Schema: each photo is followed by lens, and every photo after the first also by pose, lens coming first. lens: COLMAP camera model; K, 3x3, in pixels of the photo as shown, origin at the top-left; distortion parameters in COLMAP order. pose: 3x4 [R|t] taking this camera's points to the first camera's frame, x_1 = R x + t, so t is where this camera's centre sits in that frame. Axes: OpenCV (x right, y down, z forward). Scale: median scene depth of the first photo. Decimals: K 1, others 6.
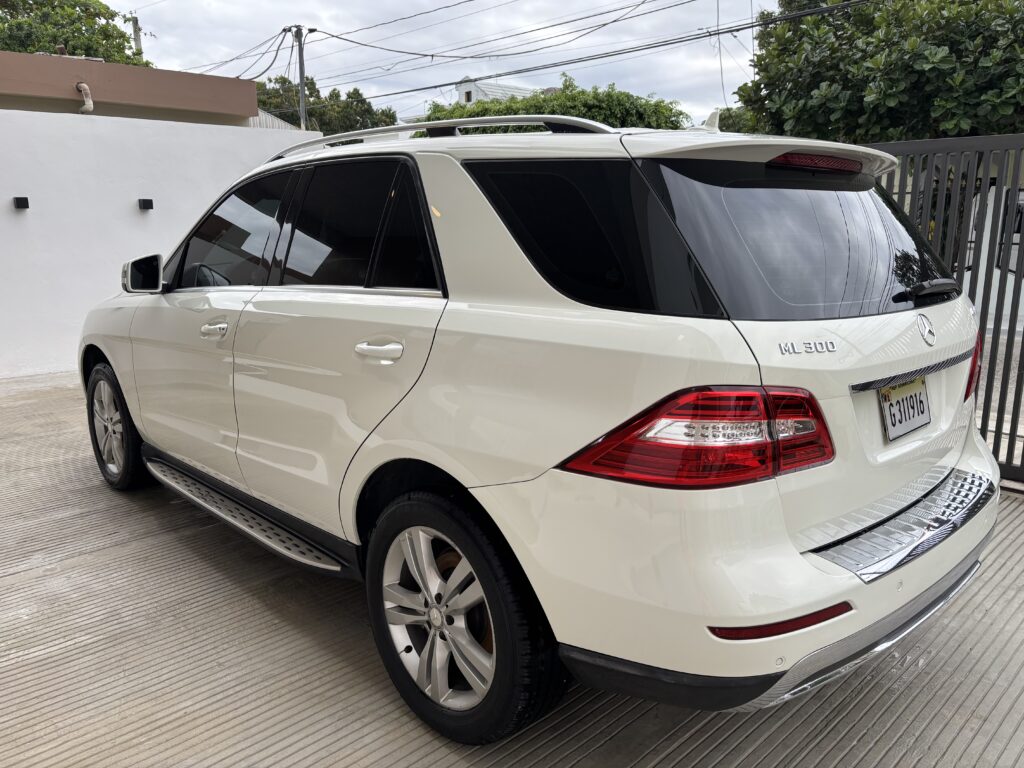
lens RADIAL K [[777.3, 0, 505.2], [0, 777.3, 390.1], [0, 0, 1]] dist [0.012857, 0.001715]
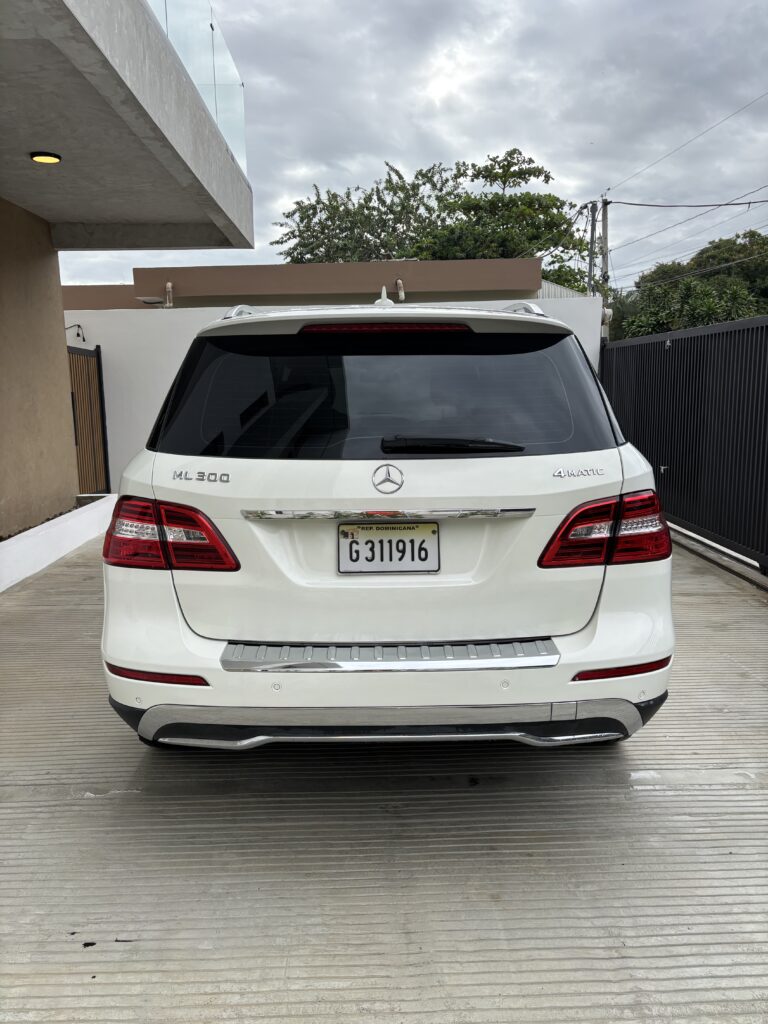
lens RADIAL K [[777.3, 0, 384.0], [0, 777.3, 512.0], [0, 0, 1]] dist [0.012857, 0.001715]
pose [[0.741396, 0.093904, -0.664465, 1.176655], [-0.124734, 0.992190, 0.001043, -0.028815], [0.659373, 0.082108, 0.747319, 0.175183]]
